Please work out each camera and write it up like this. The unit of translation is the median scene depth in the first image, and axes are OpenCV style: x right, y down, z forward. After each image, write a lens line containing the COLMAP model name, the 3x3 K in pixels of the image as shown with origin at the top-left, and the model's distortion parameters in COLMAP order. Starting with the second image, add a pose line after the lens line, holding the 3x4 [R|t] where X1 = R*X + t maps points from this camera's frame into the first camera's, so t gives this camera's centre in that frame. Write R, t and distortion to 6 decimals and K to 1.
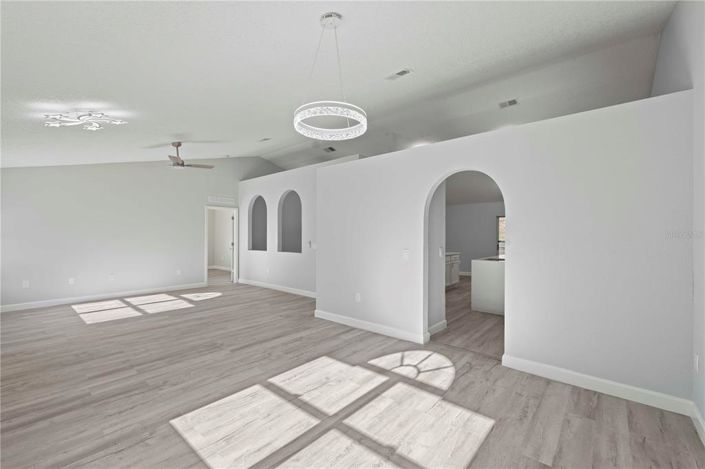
lens RADIAL K [[296.7, 0, 352.5], [0, 296.7, 234.5], [0, 0, 1]] dist [0.000534, 0.000105]
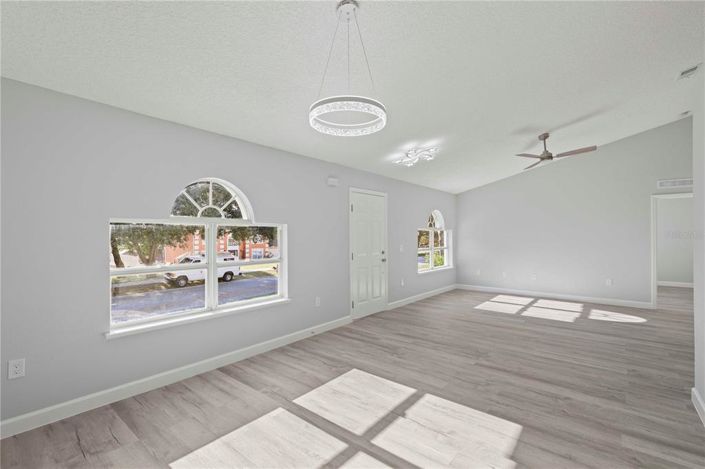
lens RADIAL K [[317.9, 0, 352.5], [0, 317.9, 234.5], [0, 0, 1]] dist [0.000948, 0.000164]
pose [[0.023019, -0.008418, -0.999700, 0.706083], [0.003610, 0.999959, -0.008337, 0.001866], [0.999729, -0.003417, 0.023049, 0.746676]]
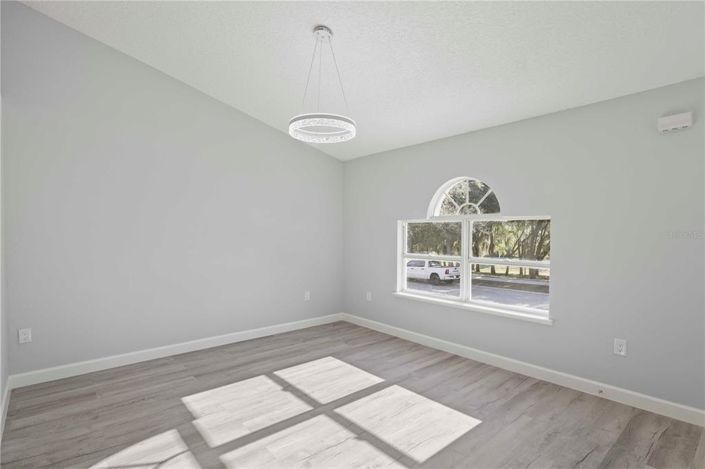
lens RADIAL K [[355.4, 0, 352.5], [0, 355.4, 234.5], [0, 0, 1]] dist [0.016526, -0.000723]
pose [[-0.989679, -0.004972, 0.143217, -0.285541], [-0.004584, 0.999985, 0.003044, 0.003817], [-0.143230, 0.002356, -0.989687, 1.741233]]
